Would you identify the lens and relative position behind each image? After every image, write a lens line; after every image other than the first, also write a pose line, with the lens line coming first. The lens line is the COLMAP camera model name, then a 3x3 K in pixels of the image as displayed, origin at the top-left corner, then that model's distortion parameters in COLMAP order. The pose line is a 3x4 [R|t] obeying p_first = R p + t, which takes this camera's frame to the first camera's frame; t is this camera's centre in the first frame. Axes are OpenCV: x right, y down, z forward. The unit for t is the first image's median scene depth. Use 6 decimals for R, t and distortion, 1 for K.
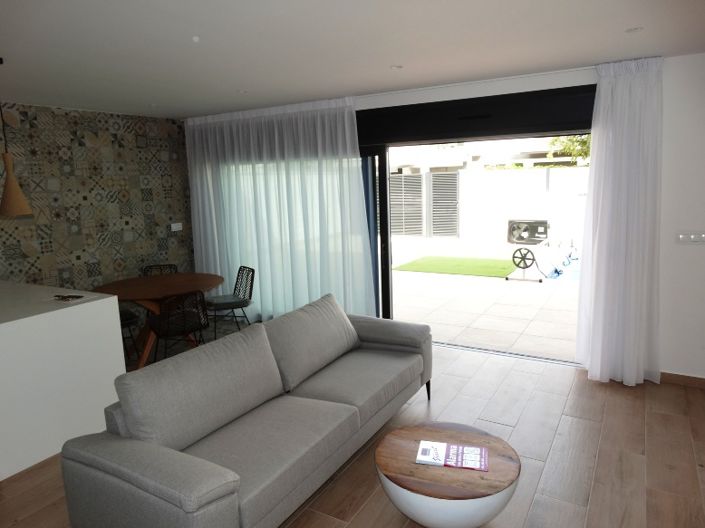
lens RADIAL K [[496.5, 0, 353.4], [0, 496.5, 261.8], [0, 0, 1]] dist [0.006233, -0.010567]
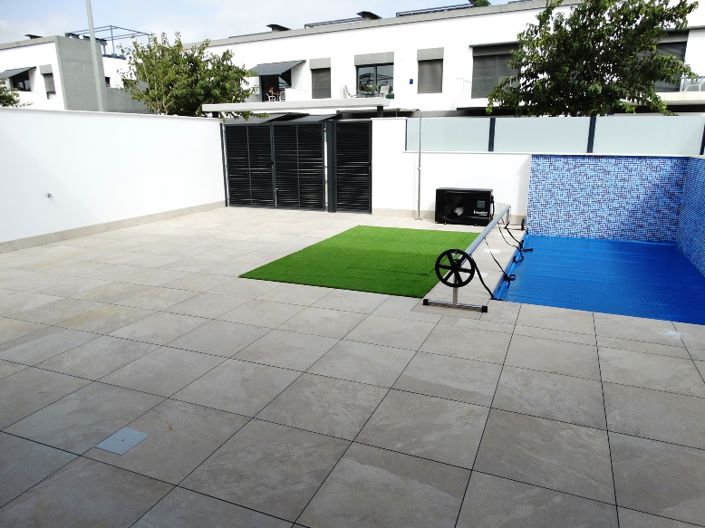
lens RADIAL K [[496.5, 0, 350.2], [0, 496.5, 264.4], [0, 0, 1]] dist [0.006233, -0.010567]
pose [[0.992900, -0.004069, 0.118883, 0.149211], [-0.005747, 0.996607, 0.082106, -0.050299], [-0.118814, -0.082207, 0.989508, 0.433629]]
